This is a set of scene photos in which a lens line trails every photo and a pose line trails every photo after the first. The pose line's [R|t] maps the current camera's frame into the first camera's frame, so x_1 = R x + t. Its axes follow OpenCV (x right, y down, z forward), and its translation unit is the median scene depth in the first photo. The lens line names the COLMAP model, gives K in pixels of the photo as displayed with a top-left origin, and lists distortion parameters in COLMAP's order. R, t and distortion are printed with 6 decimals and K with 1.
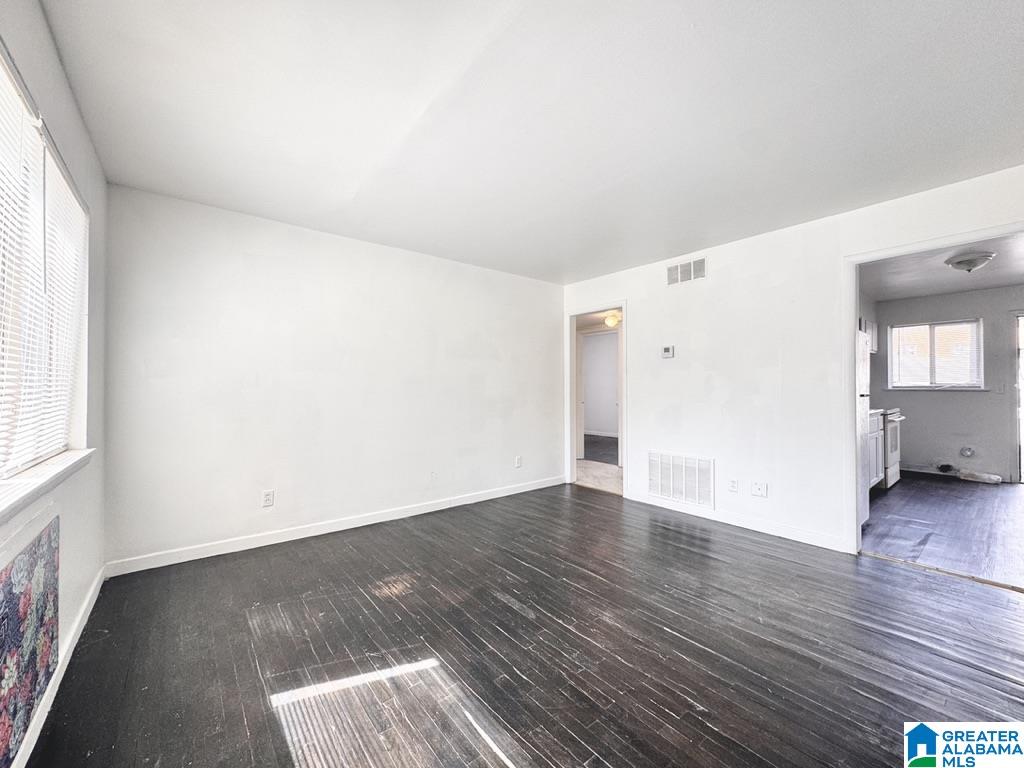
lens RADIAL K [[411.5, 0, 509.3], [0, 411.5, 389.4], [0, 0, 1]] dist [-0.006716, 0.000196]
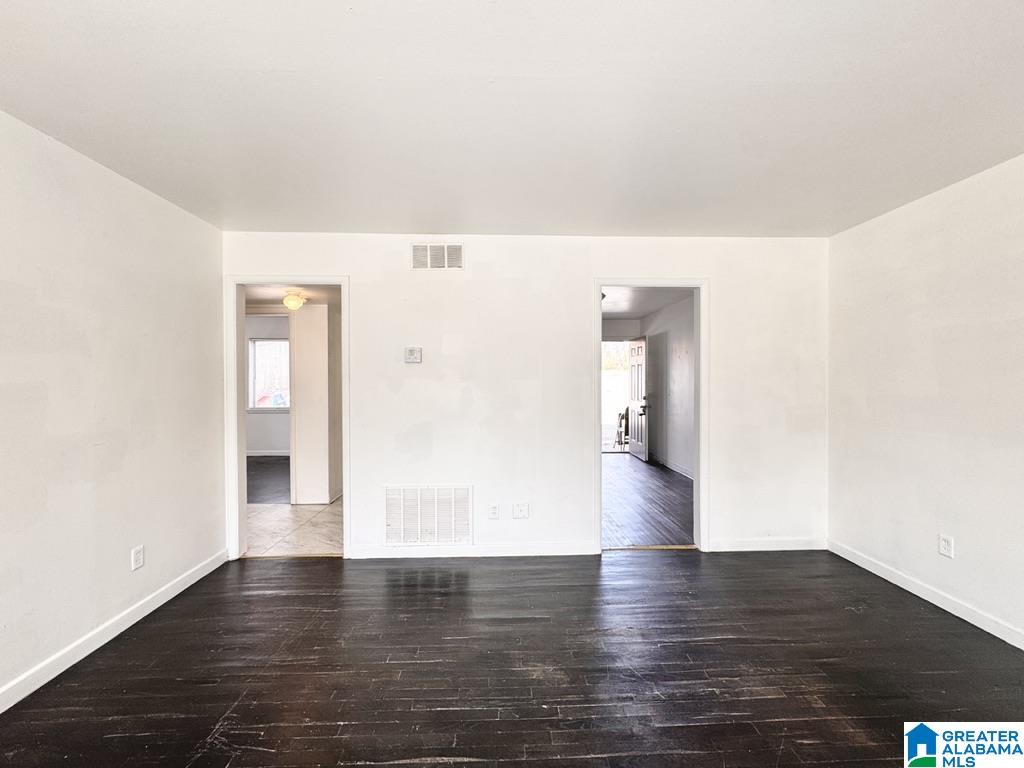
lens RADIAL K [[411.5, 0, 519.4], [0, 411.5, 381.9], [0, 0, 1]] dist [-0.006716, 0.000196]
pose [[0.591622, -0.001363, 0.806214, -0.120677], [0.005039, 0.999985, -0.002007, -0.038446], [-0.806200, 0.005249, 0.591620, 0.393188]]
